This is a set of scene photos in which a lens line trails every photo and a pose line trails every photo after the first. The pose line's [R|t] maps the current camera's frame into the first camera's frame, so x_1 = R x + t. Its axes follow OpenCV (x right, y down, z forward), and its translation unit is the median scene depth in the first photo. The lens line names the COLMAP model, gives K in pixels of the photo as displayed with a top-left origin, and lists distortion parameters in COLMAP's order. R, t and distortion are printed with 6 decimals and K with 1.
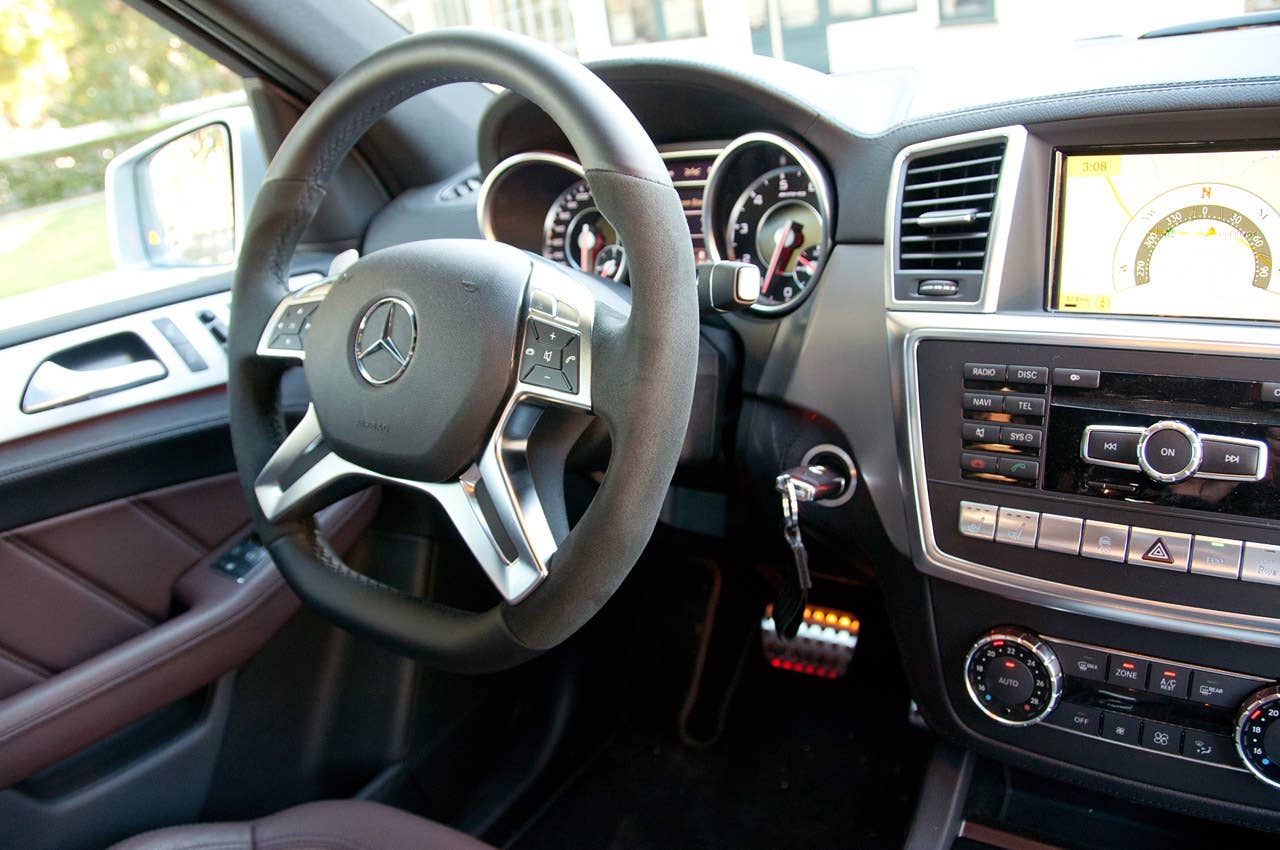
lens RADIAL K [[996.9, 0, 640.0], [0, 996.9, 425.0], [0, 0, 1]] dist [-0.145963, 0.063970]
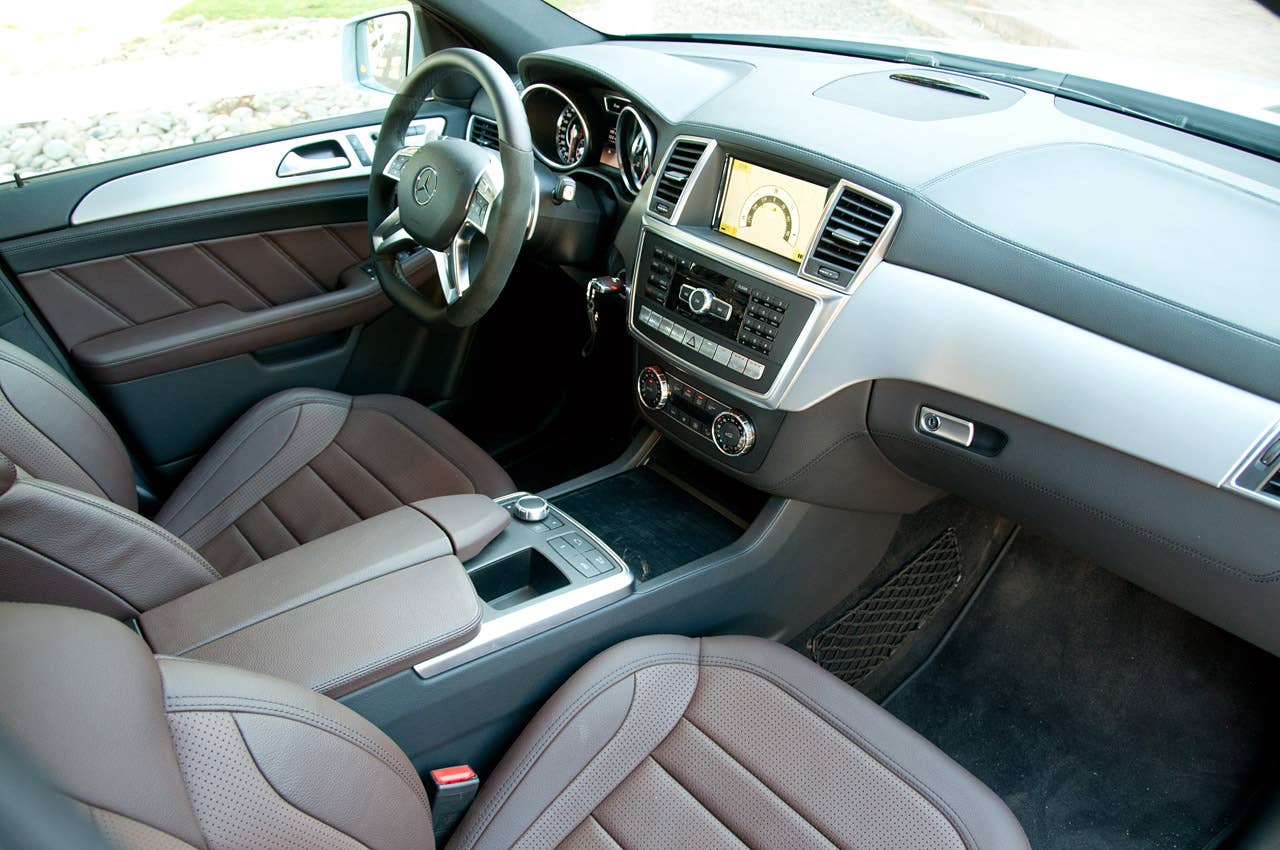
lens RADIAL K [[993.4, 0, 640.0], [0, 993.4, 425.0], [0, 0, 1]] dist [-0.096267, 0.003234]
pose [[0.955273, 0.238762, -0.174491, 0.763735], [-0.194015, 0.951303, 0.239542, -0.202171], [0.223187, -0.194974, 0.955077, -1.211500]]
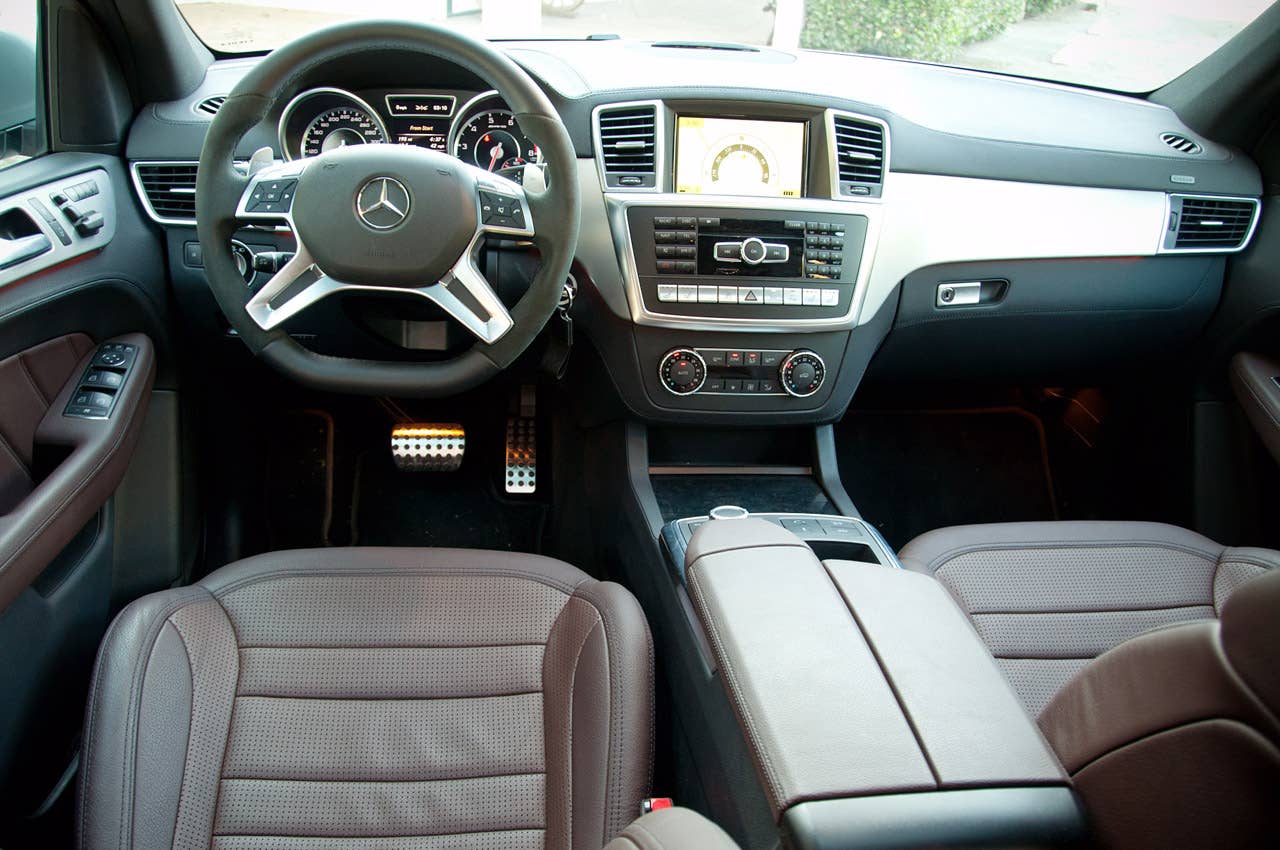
lens RADIAL K [[996.9, 0, 640.0], [0, 996.9, 425.0], [0, 0, 1]] dist [-0.145963, 0.063970]
pose [[0.758492, -0.119322, 0.640666, -1.025459], [0.077886, 0.992646, 0.092666, 0.166691], [-0.647012, -0.020388, 0.762207, -0.539558]]
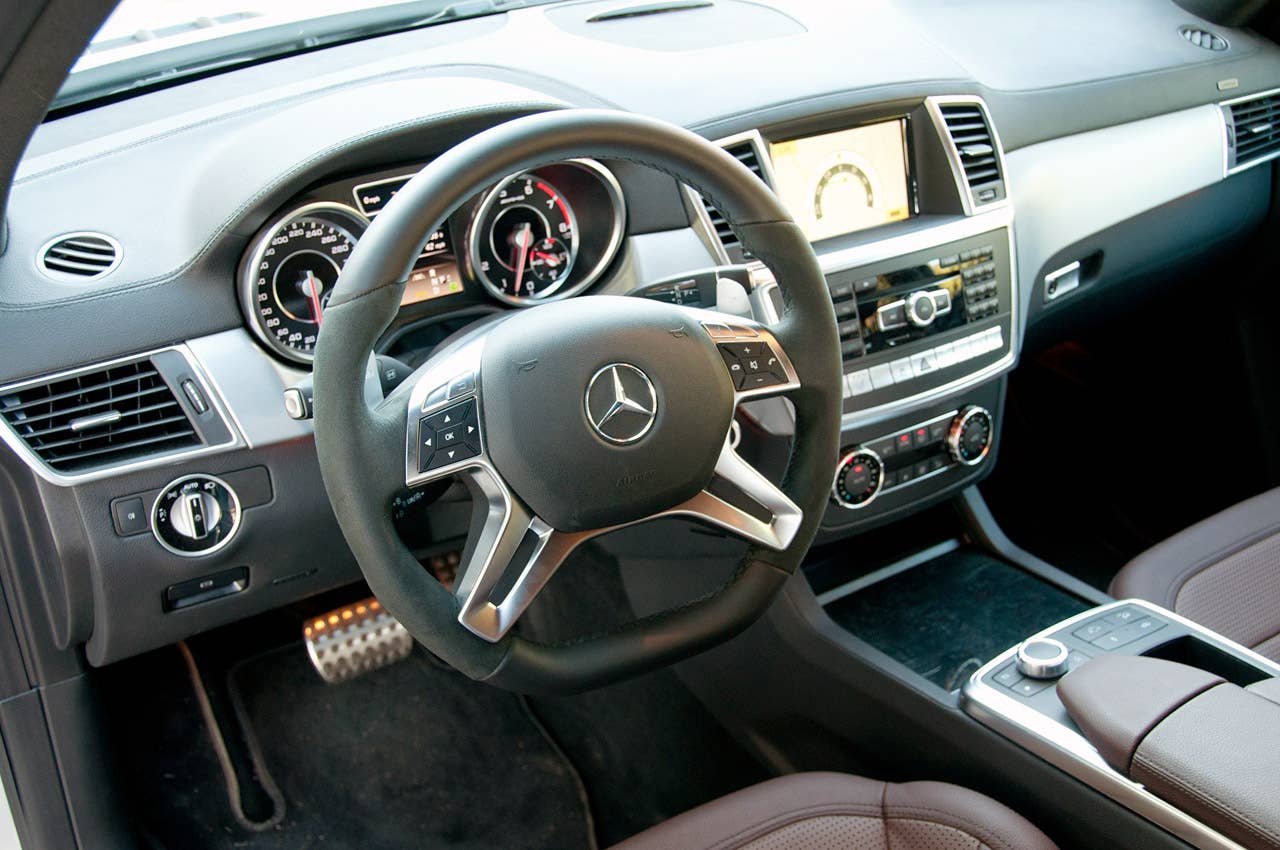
lens RADIAL K [[1277.5, 0, 640.0], [0, 1277.5, 425.0], [0, 0, 1]] dist [-0.013231, 0.014263]
pose [[0.392766, -0.327231, 0.859450, -1.483100], [0.272519, 0.933991, 0.231072, -0.388006], [-0.878332, 0.143459, 0.456017, 0.338157]]
